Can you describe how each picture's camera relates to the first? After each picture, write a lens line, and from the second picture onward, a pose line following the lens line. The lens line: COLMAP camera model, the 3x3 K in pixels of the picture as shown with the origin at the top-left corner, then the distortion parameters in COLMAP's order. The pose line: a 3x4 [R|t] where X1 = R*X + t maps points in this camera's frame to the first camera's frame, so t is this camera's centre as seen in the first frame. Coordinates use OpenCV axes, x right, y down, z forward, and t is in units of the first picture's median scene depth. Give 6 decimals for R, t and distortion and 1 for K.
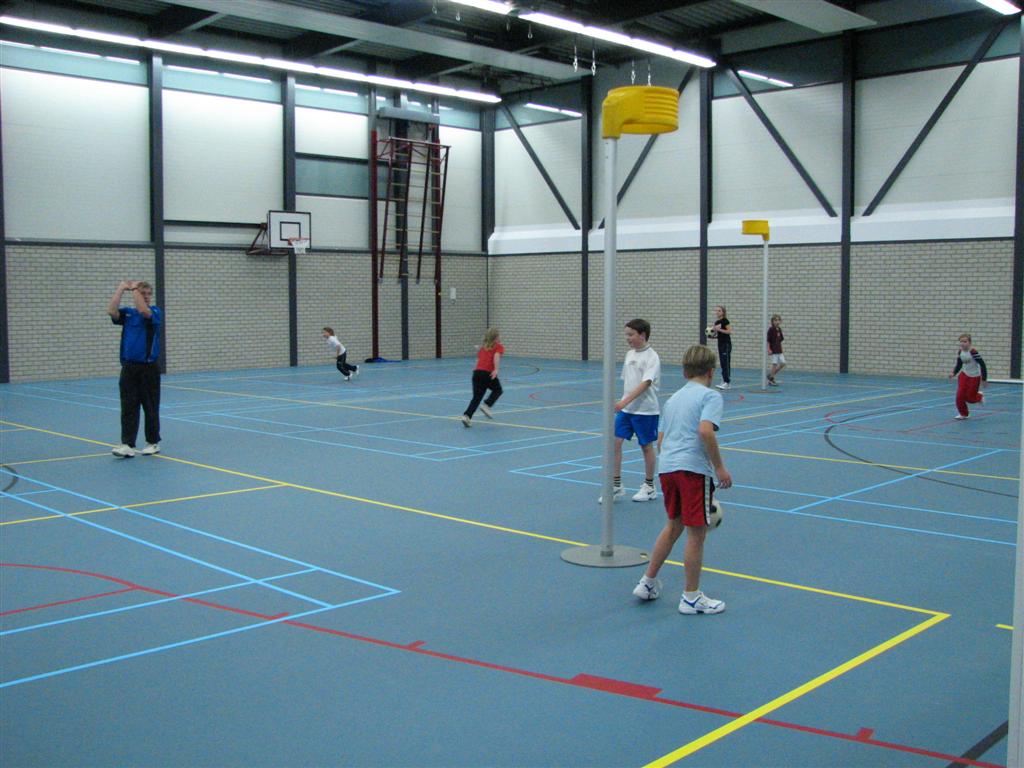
lens RADIAL K [[1102.9, 0, 488.5], [0, 1102.9, 375.1], [0, 0, 1]] dist [-0.099499, 0.000000]
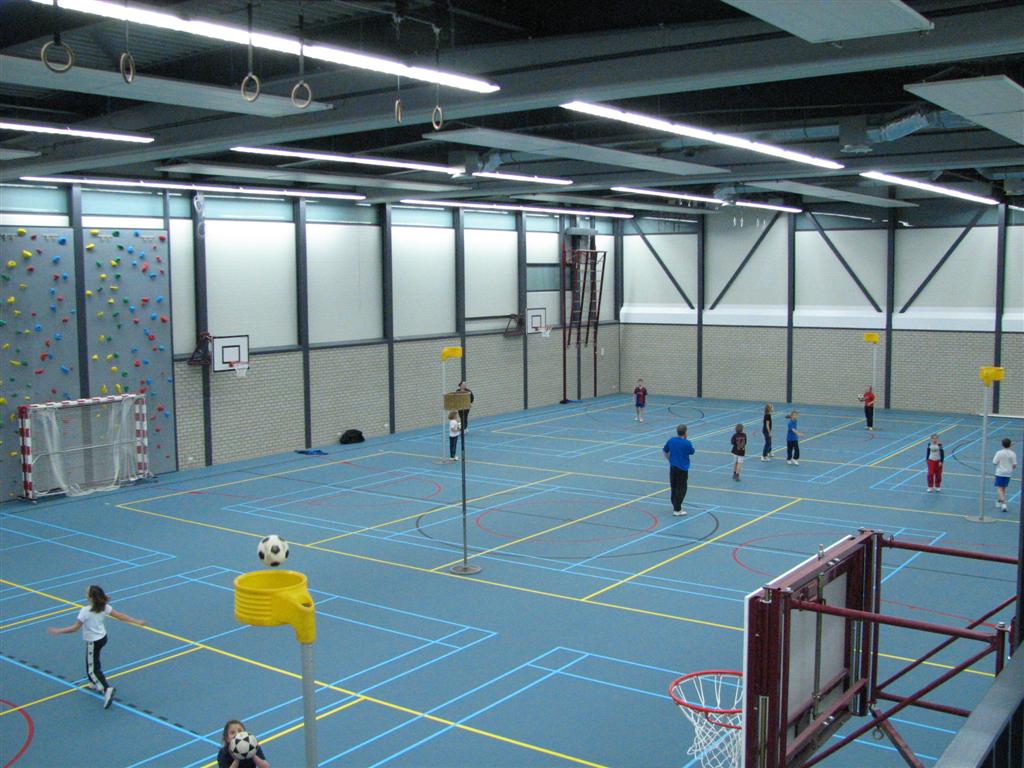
lens RADIAL K [[1102.9, 0, 496.3], [0, 1102.9, 382.9], [0, 0, 1]] dist [-0.099499, 0.000000]
pose [[0.986138, -0.022783, 0.164356, -0.444162], [0.018084, 0.999385, 0.030031, -0.085607], [-0.164939, -0.026642, 0.985944, -0.437472]]
